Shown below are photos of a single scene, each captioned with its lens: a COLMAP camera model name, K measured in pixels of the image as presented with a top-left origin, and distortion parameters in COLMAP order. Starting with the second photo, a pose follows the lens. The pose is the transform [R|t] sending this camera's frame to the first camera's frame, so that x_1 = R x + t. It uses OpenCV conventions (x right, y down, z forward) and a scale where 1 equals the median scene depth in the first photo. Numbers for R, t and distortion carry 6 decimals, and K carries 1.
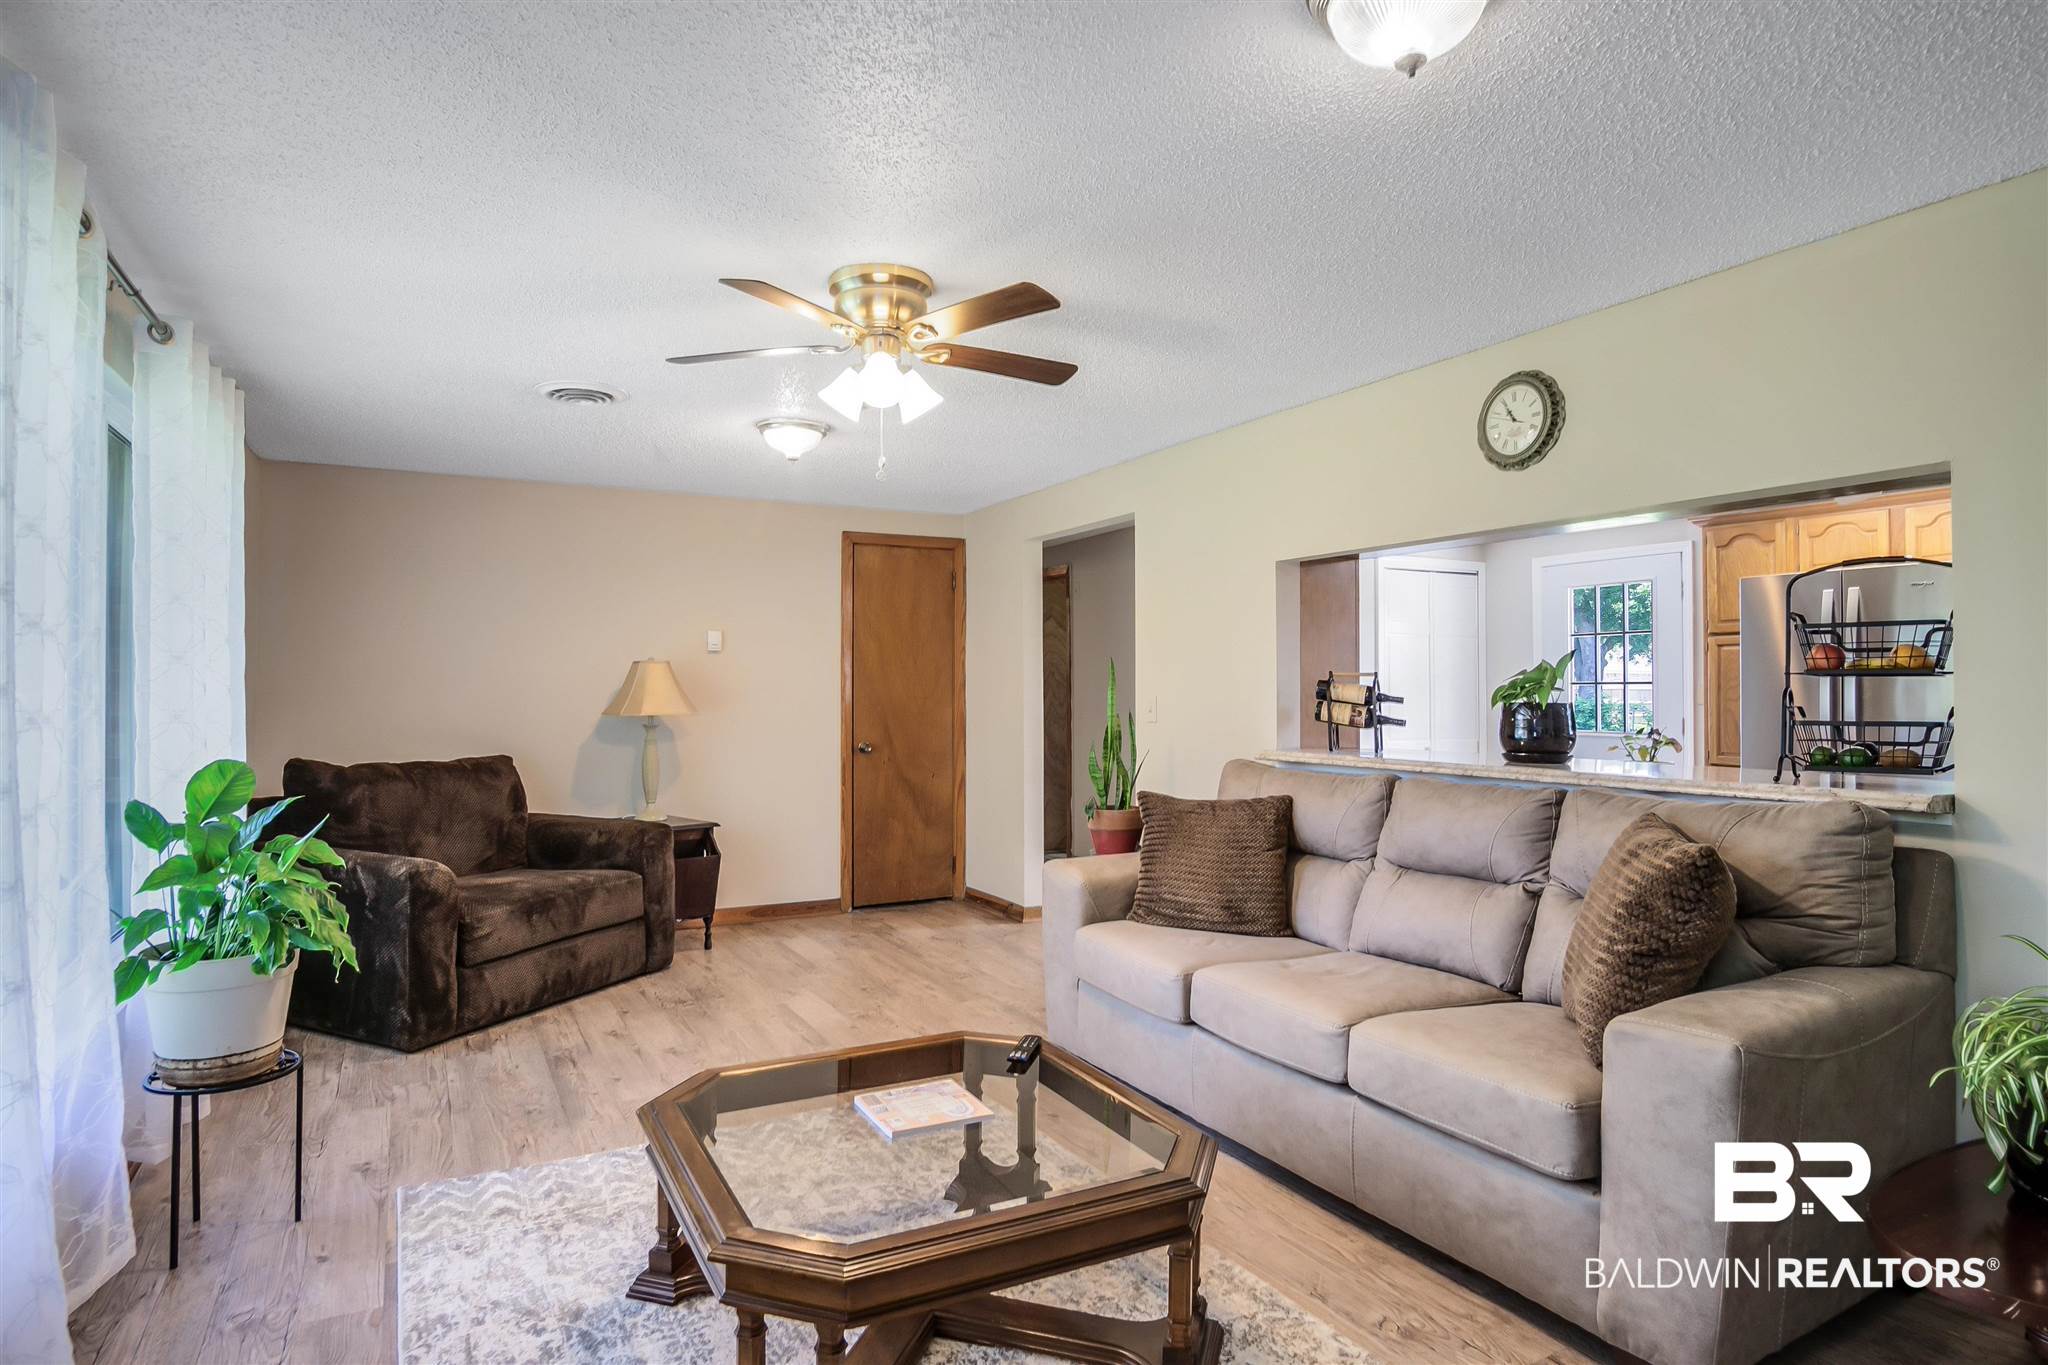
lens RADIAL K [[1121.2, 0, 1022.8], [0, 1121.2, 678.1], [0, 0, 1]] dist [-0.033905, 0.001116]
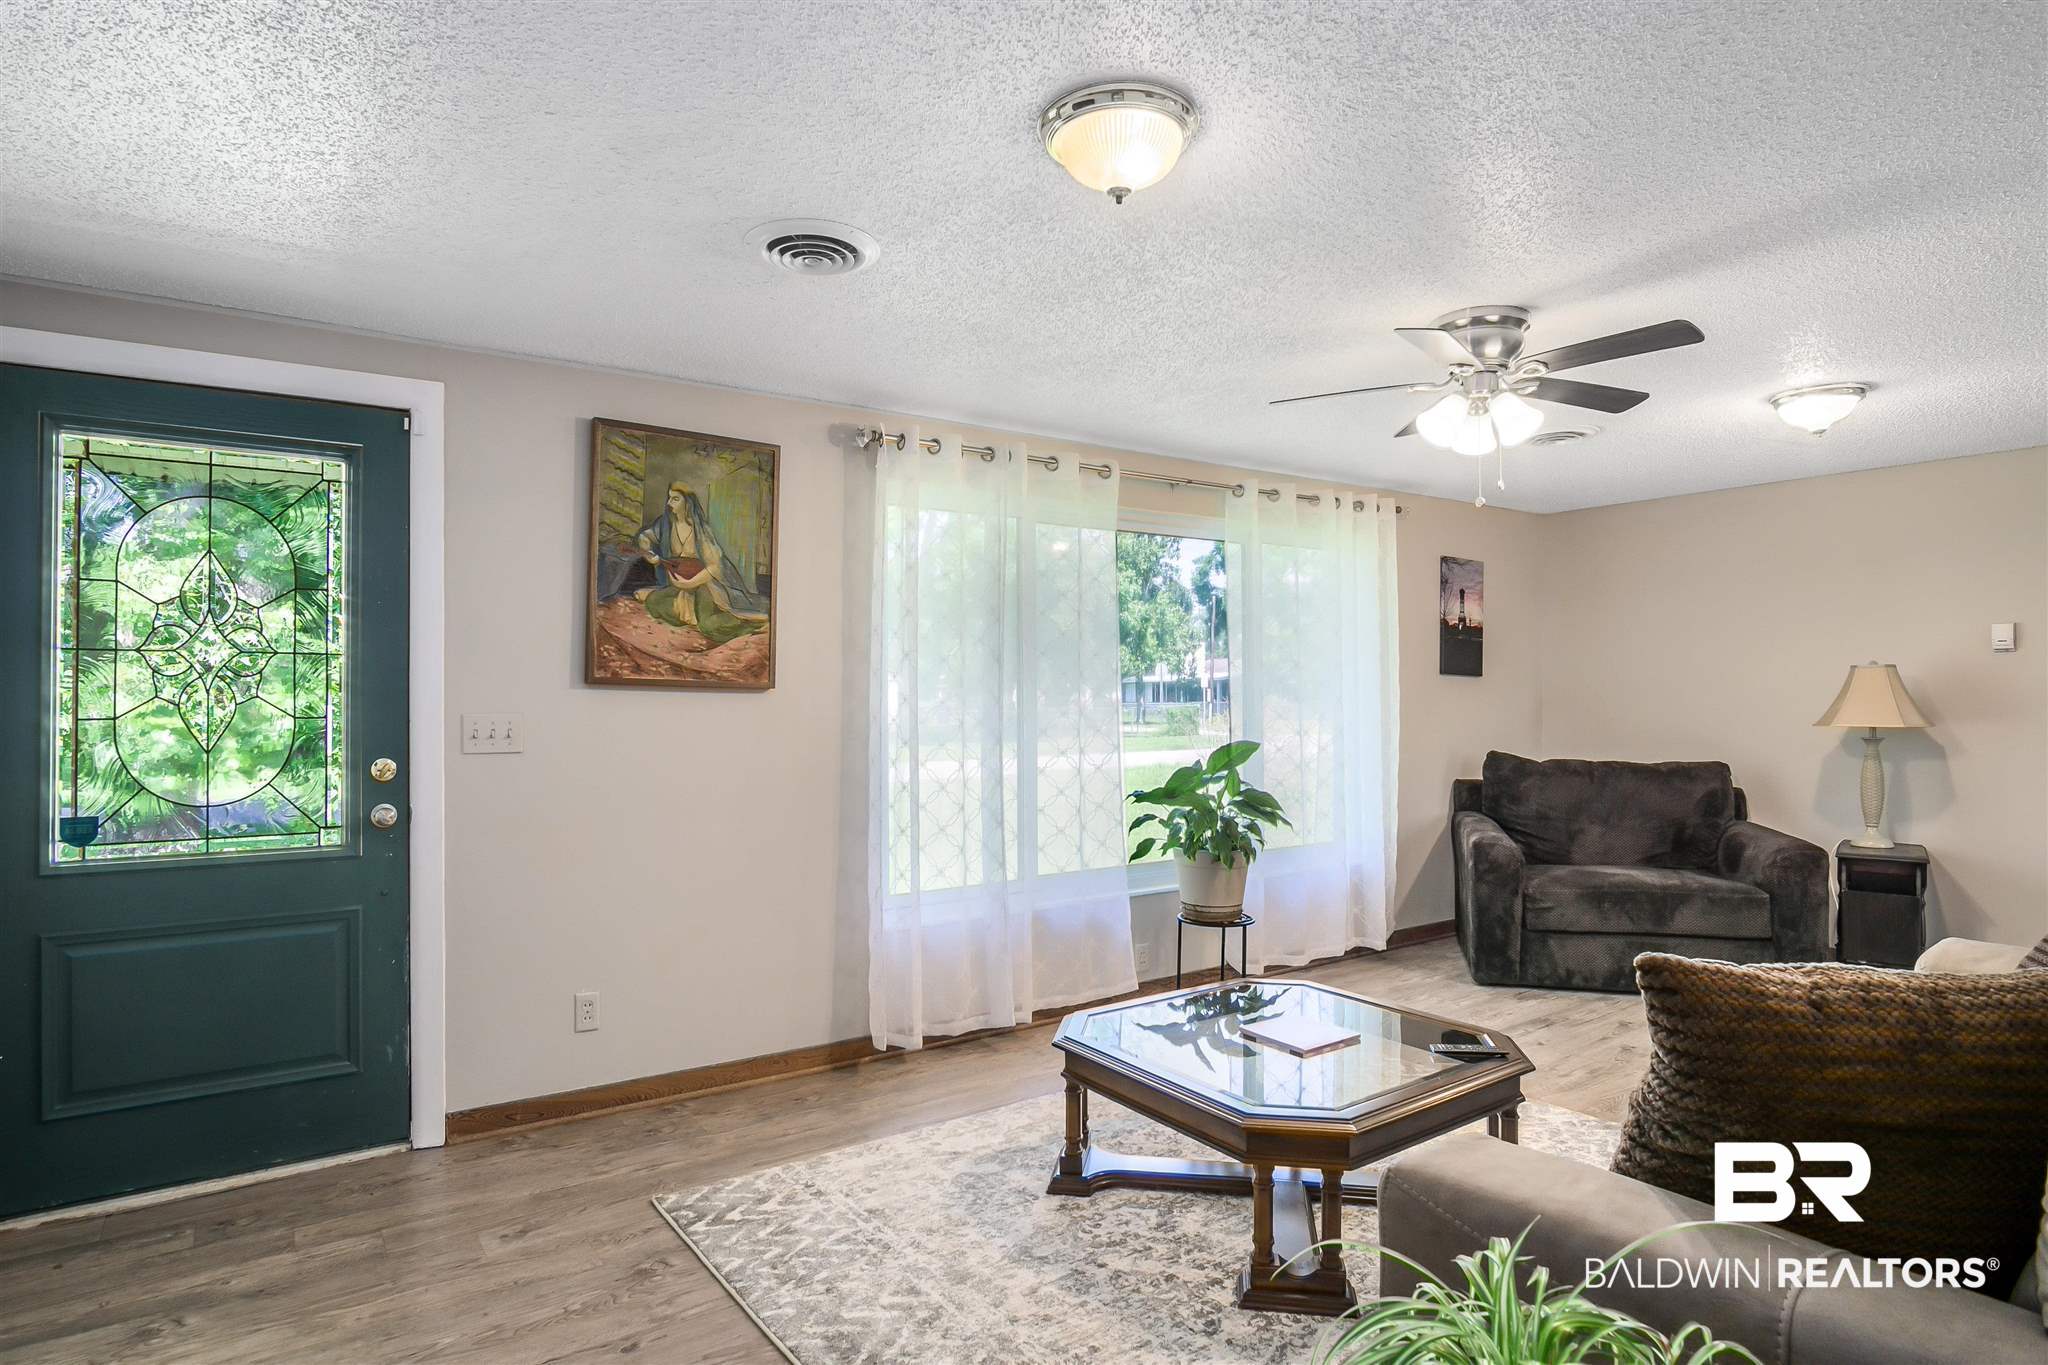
lens RADIAL K [[1121.2, 0, 1022.8], [0, 1121.2, 678.1], [0, 0, 1]] dist [-0.033905, 0.001116]
pose [[0.113271, -0.016208, -0.993432, 0.723938], [0.012486, 0.999811, -0.014889, -0.002137], [0.993486, -0.010717, 0.113452, 0.365083]]
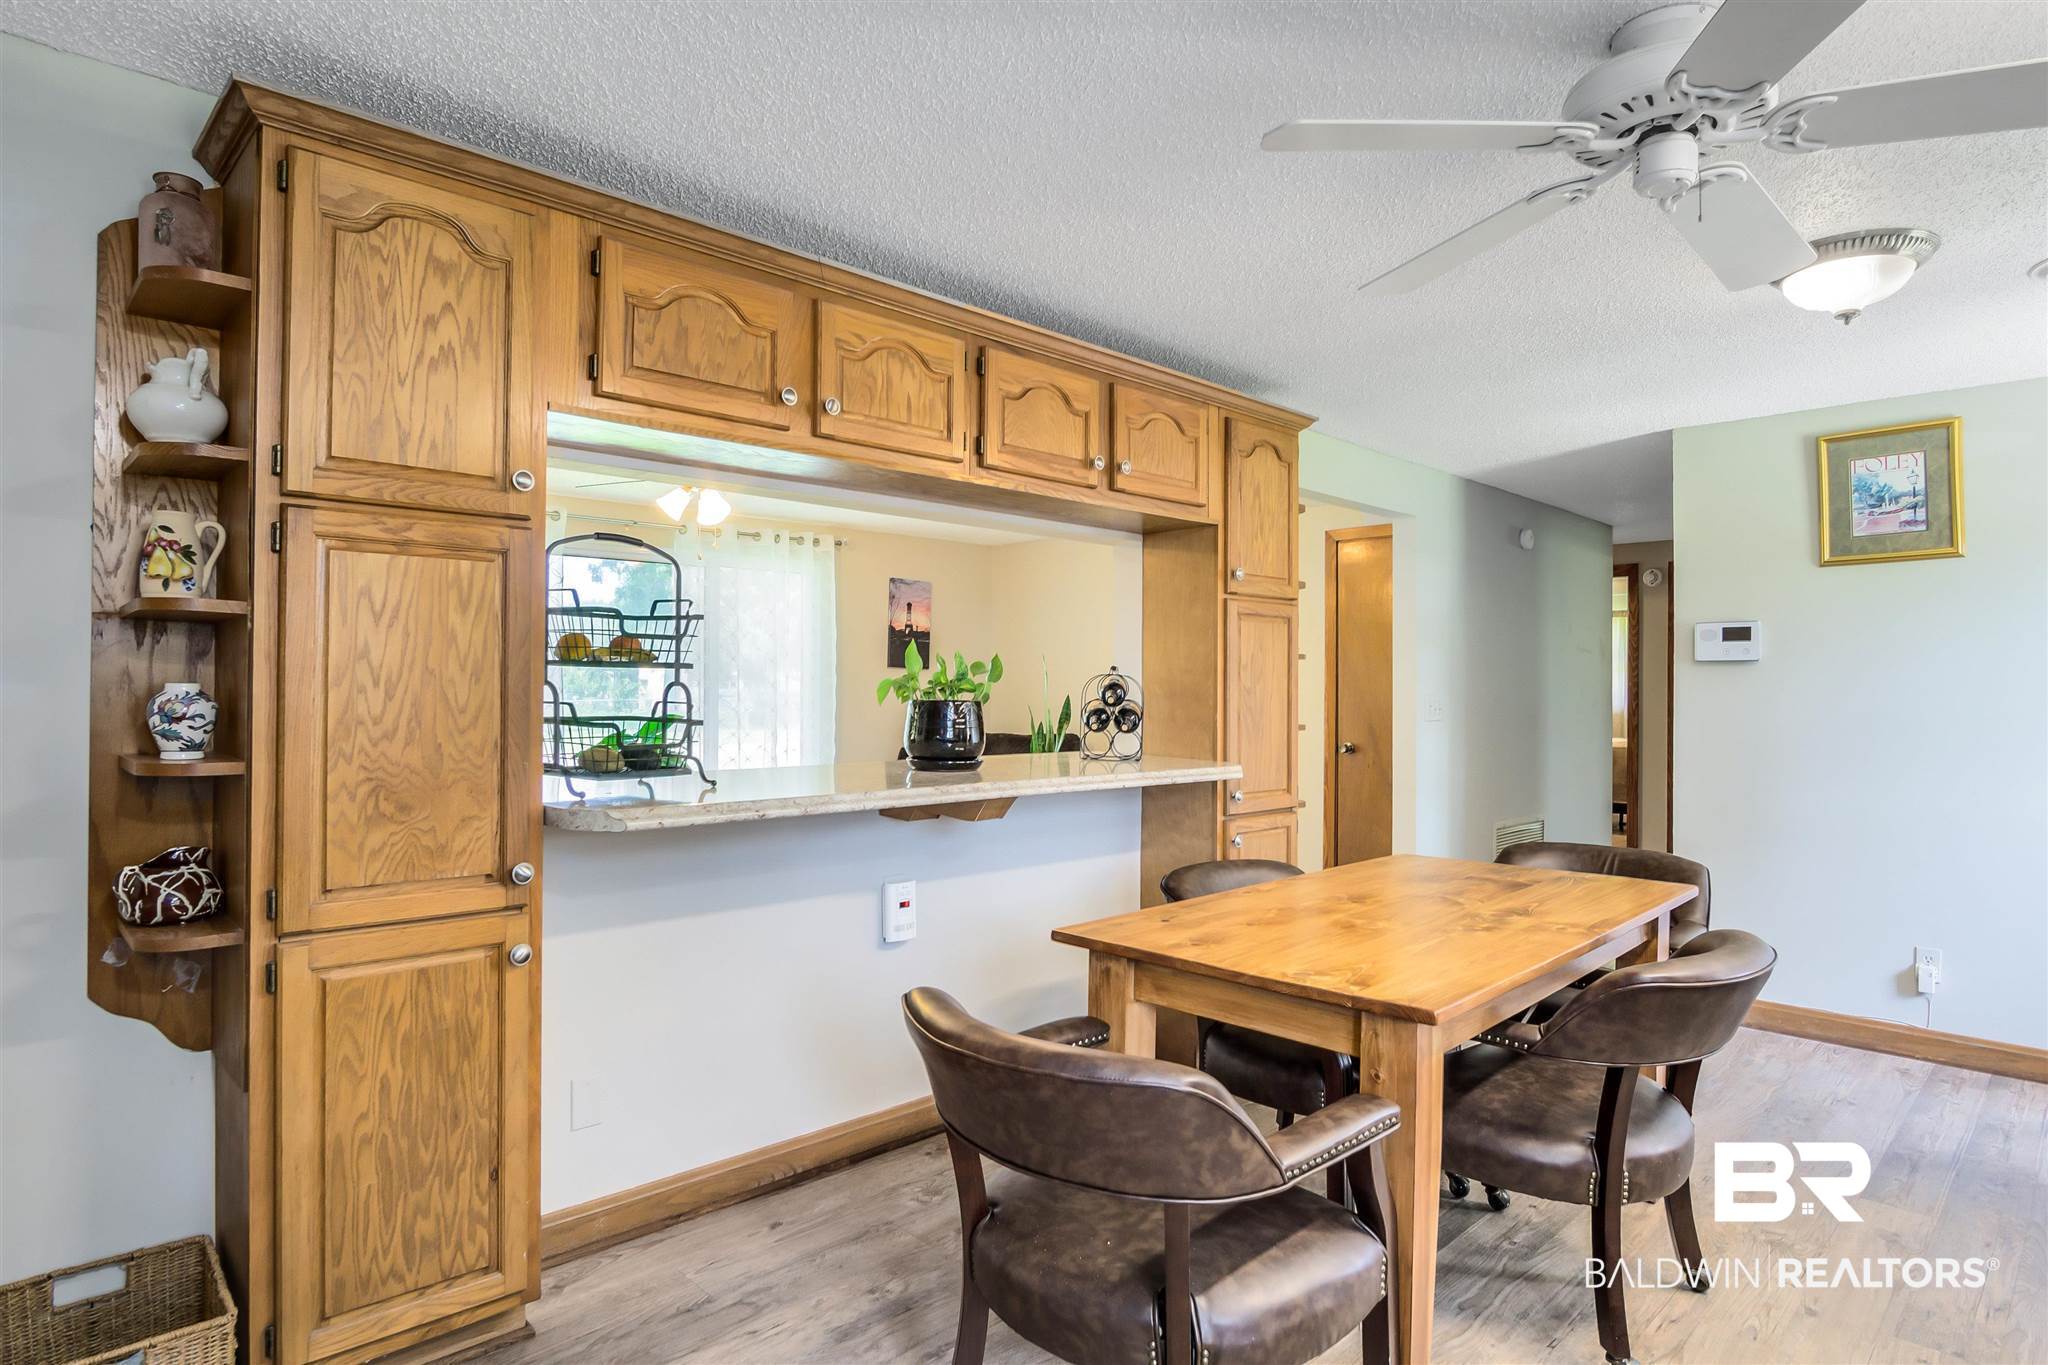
lens RADIAL K [[1121.2, 0, 1022.8], [0, 1121.2, 678.1], [0, 0, 1]] dist [-0.033905, 0.001116]
pose [[0.254950, -0.007289, -0.966927, 1.315769], [0.002835, 0.999973, -0.006790, 0.011446], [0.966950, -0.001011, 0.254964, 0.846808]]
